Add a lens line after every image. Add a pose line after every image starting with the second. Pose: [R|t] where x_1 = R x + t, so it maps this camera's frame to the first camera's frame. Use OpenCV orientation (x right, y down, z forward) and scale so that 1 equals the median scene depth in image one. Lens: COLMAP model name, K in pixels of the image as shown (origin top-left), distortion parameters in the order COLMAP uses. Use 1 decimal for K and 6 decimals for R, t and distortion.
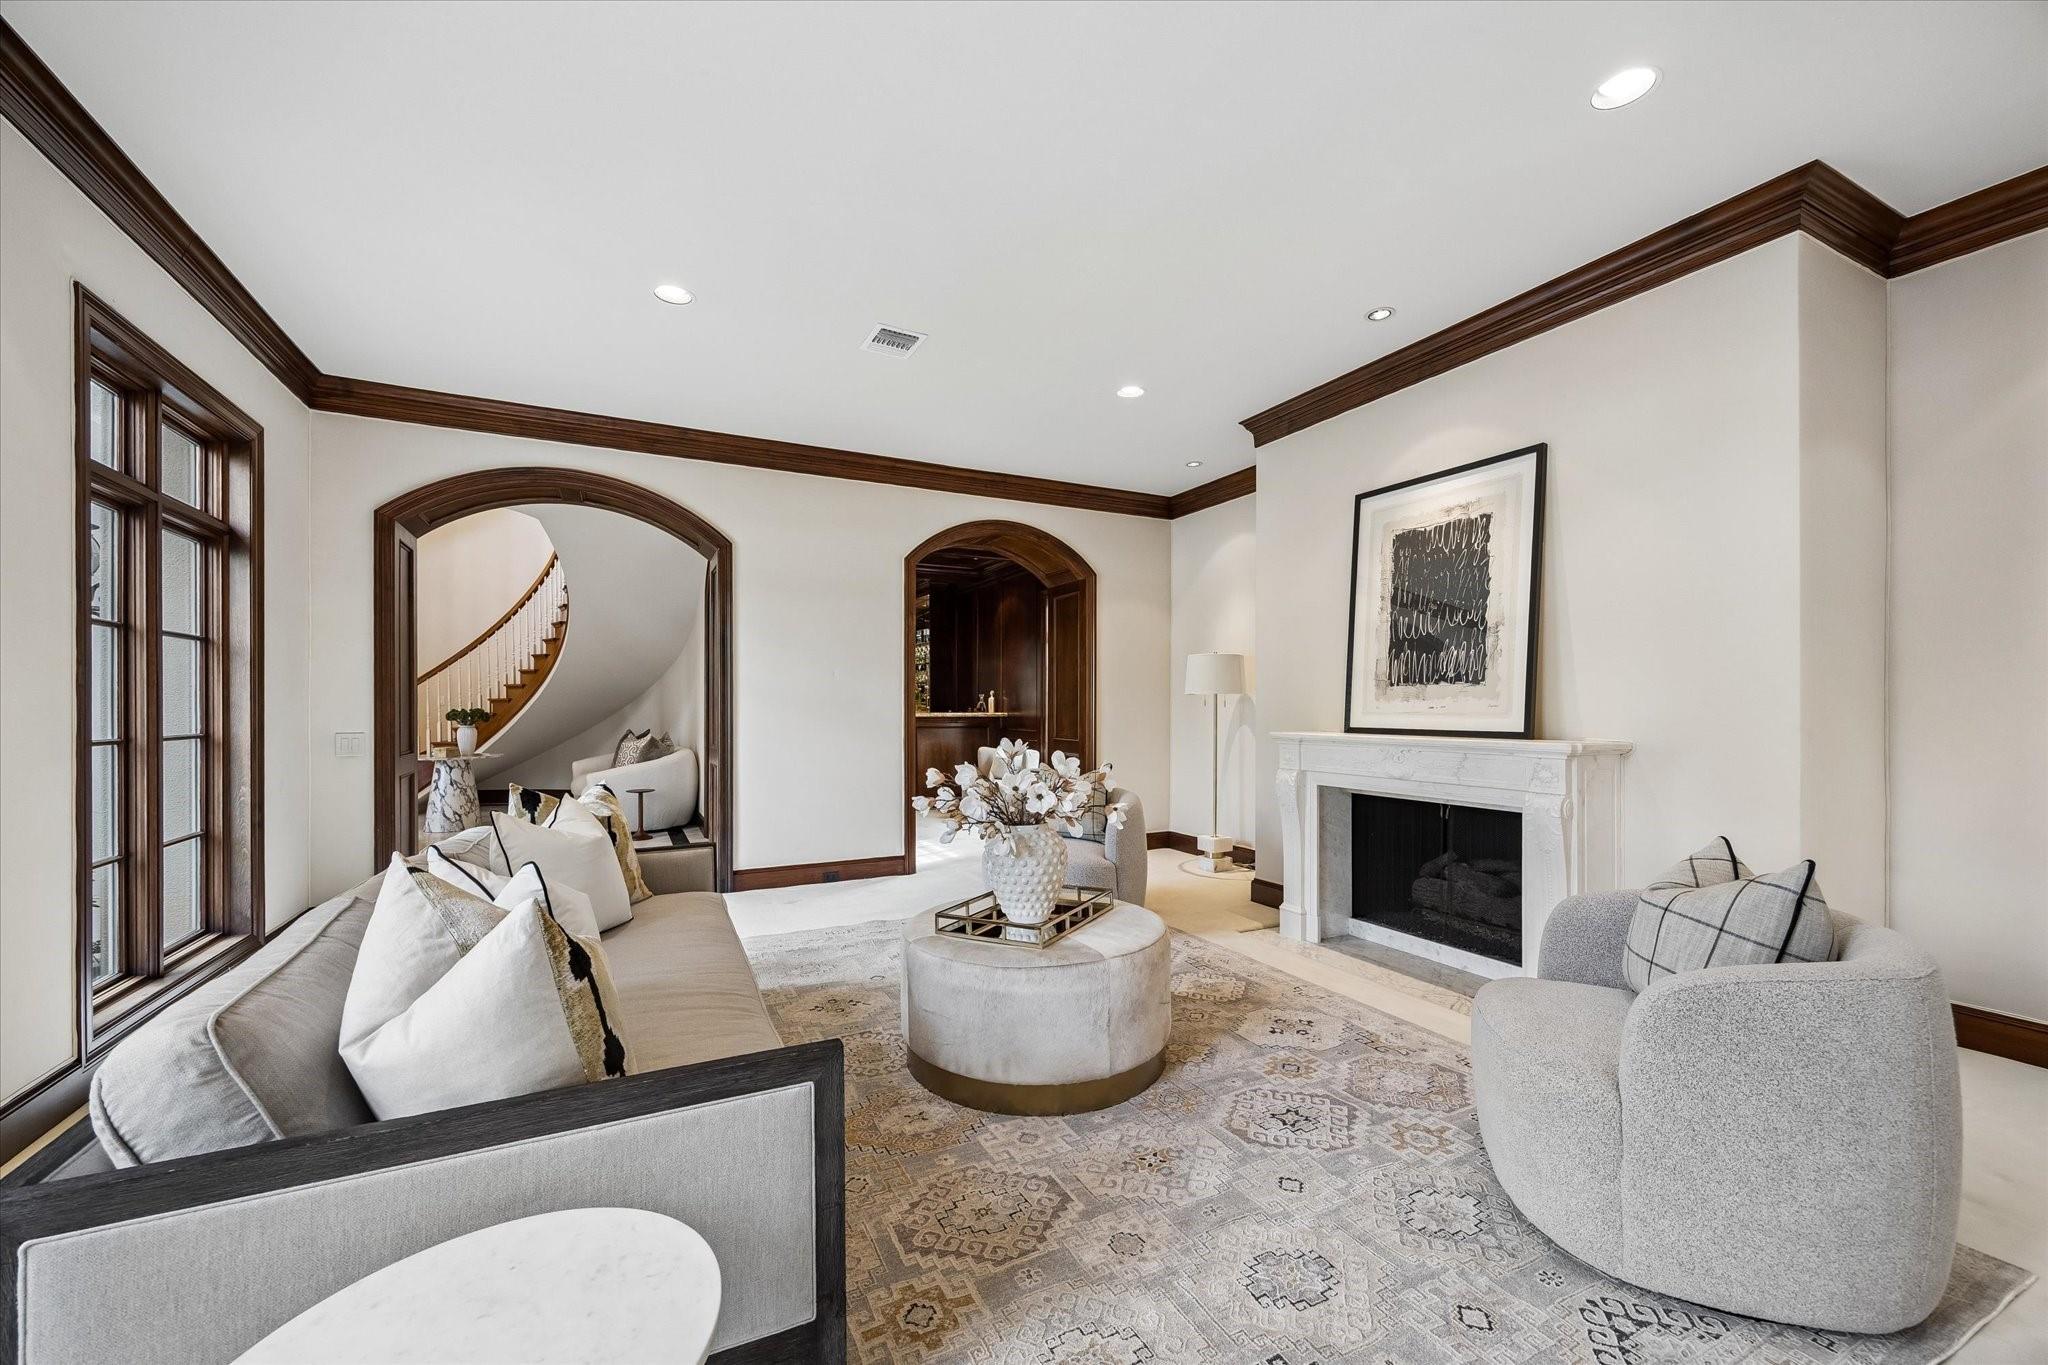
lens RADIAL K [[804.2, 0, 1022.3], [0, 804.2, 697.0], [0, 0, 1]] dist [-0.003086, -0.000589]
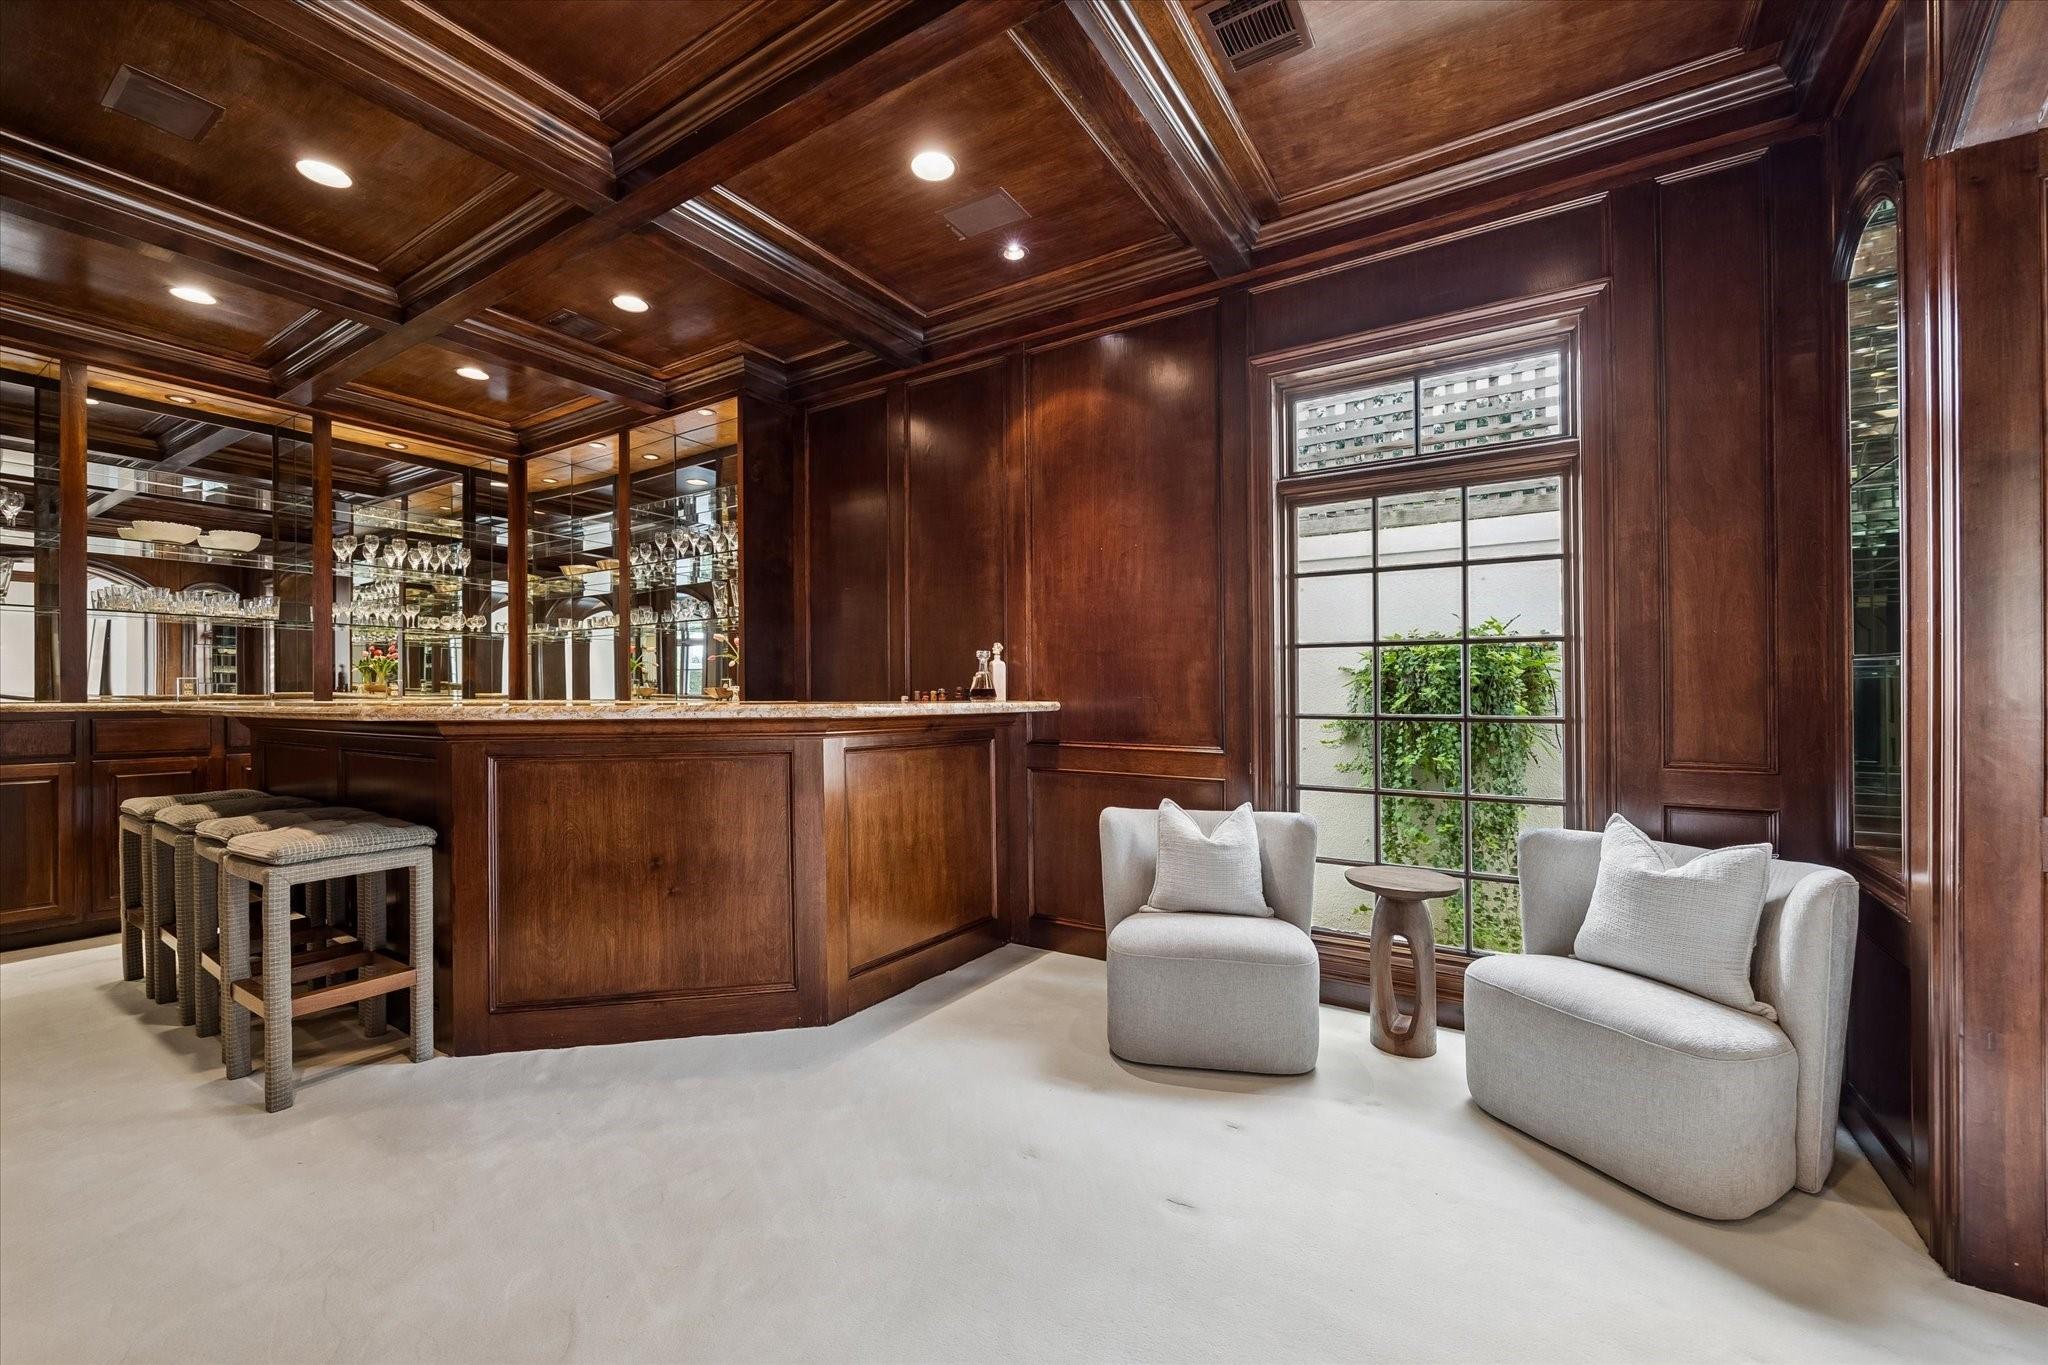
lens RADIAL K [[804.2, 0, 1025.8], [0, 804.2, 688.9], [0, 0, 1]] dist [-0.003086, -0.000589]
pose [[0.858785, 0.001450, 0.512333, -0.211820], [-0.002551, 0.999996, 0.001445, 0.012754], [-0.512329, -0.002547, 0.858785, 0.687823]]
